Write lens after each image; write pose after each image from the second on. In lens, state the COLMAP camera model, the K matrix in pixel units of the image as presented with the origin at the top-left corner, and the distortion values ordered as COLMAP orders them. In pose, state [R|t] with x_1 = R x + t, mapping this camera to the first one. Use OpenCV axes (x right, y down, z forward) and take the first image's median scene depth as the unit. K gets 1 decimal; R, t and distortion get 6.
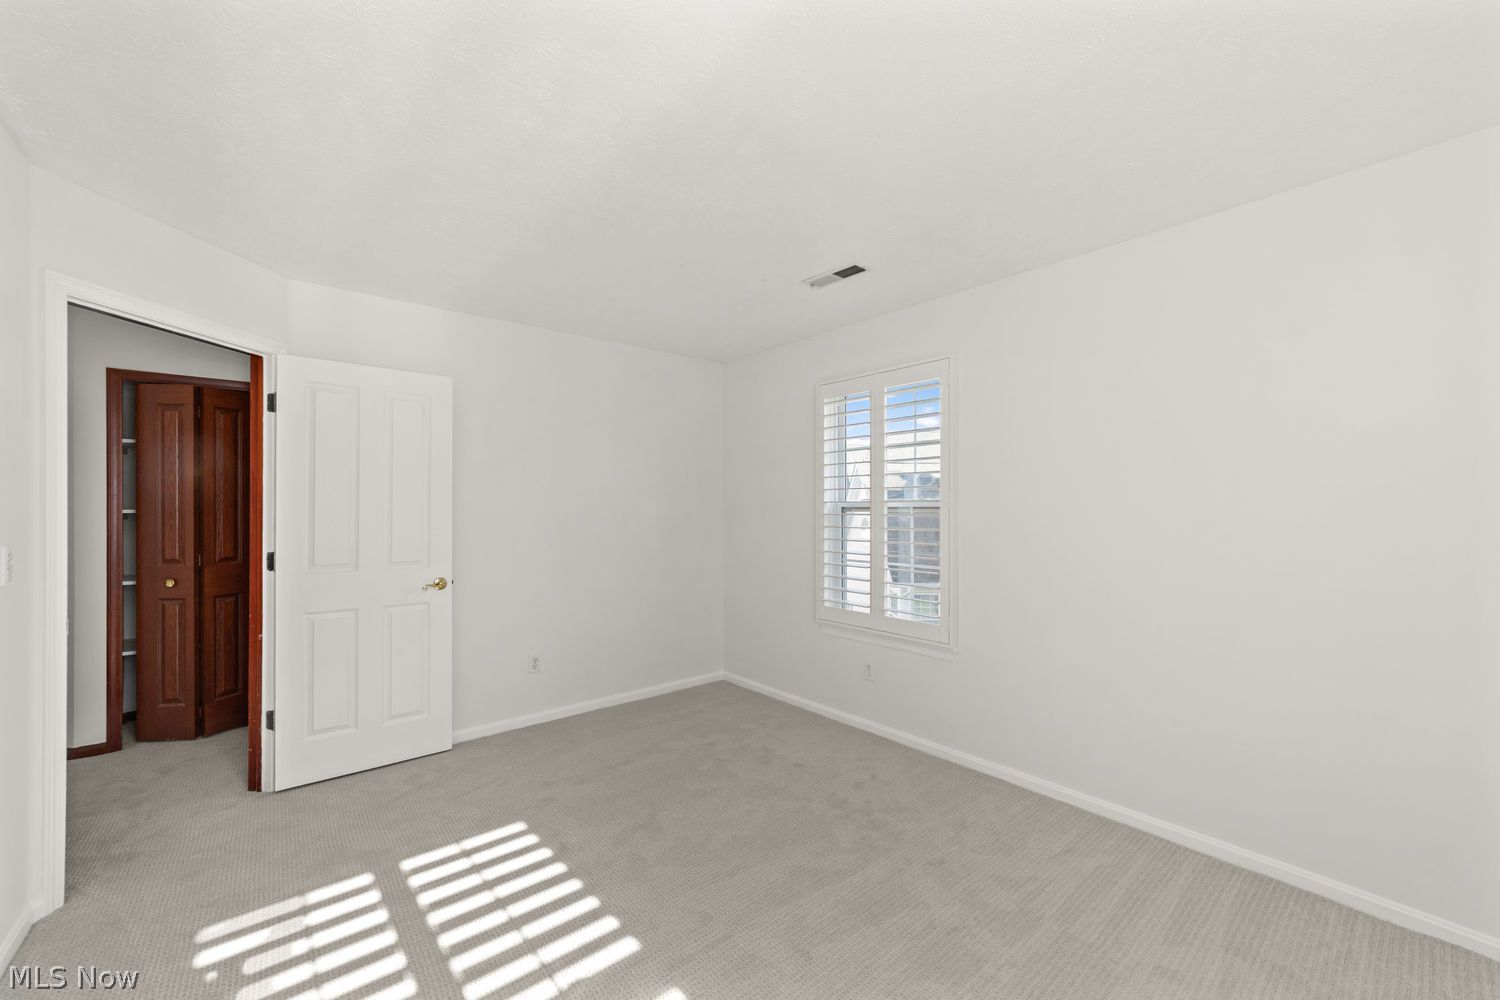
lens RADIAL K [[580.6, 0, 744.8], [0, 580.6, 506.8], [0, 0, 1]] dist [-0.019011, 0.000335]
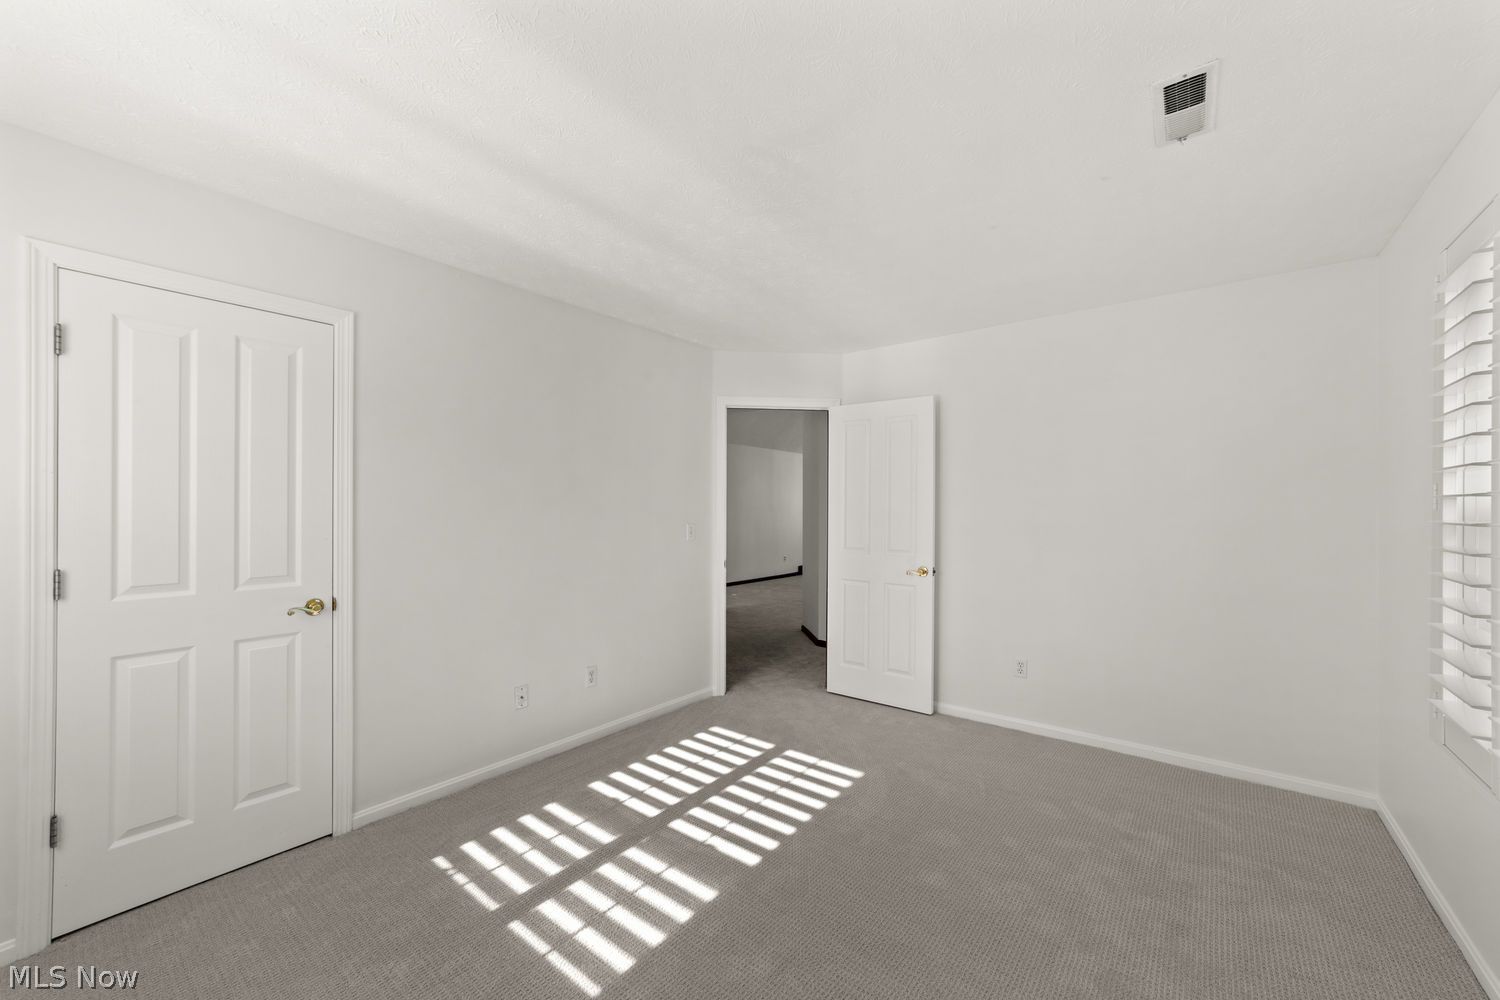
lens RADIAL K [[580.6, 0, 744.8], [0, 580.6, 506.8], [0, 0, 1]] dist [-0.019011, 0.000335]
pose [[0.195682, 0.008587, -0.980630, 0.680445], [0.001923, 0.999956, 0.009140, -0.014044], [0.980666, -0.003674, 0.195657, 0.489839]]
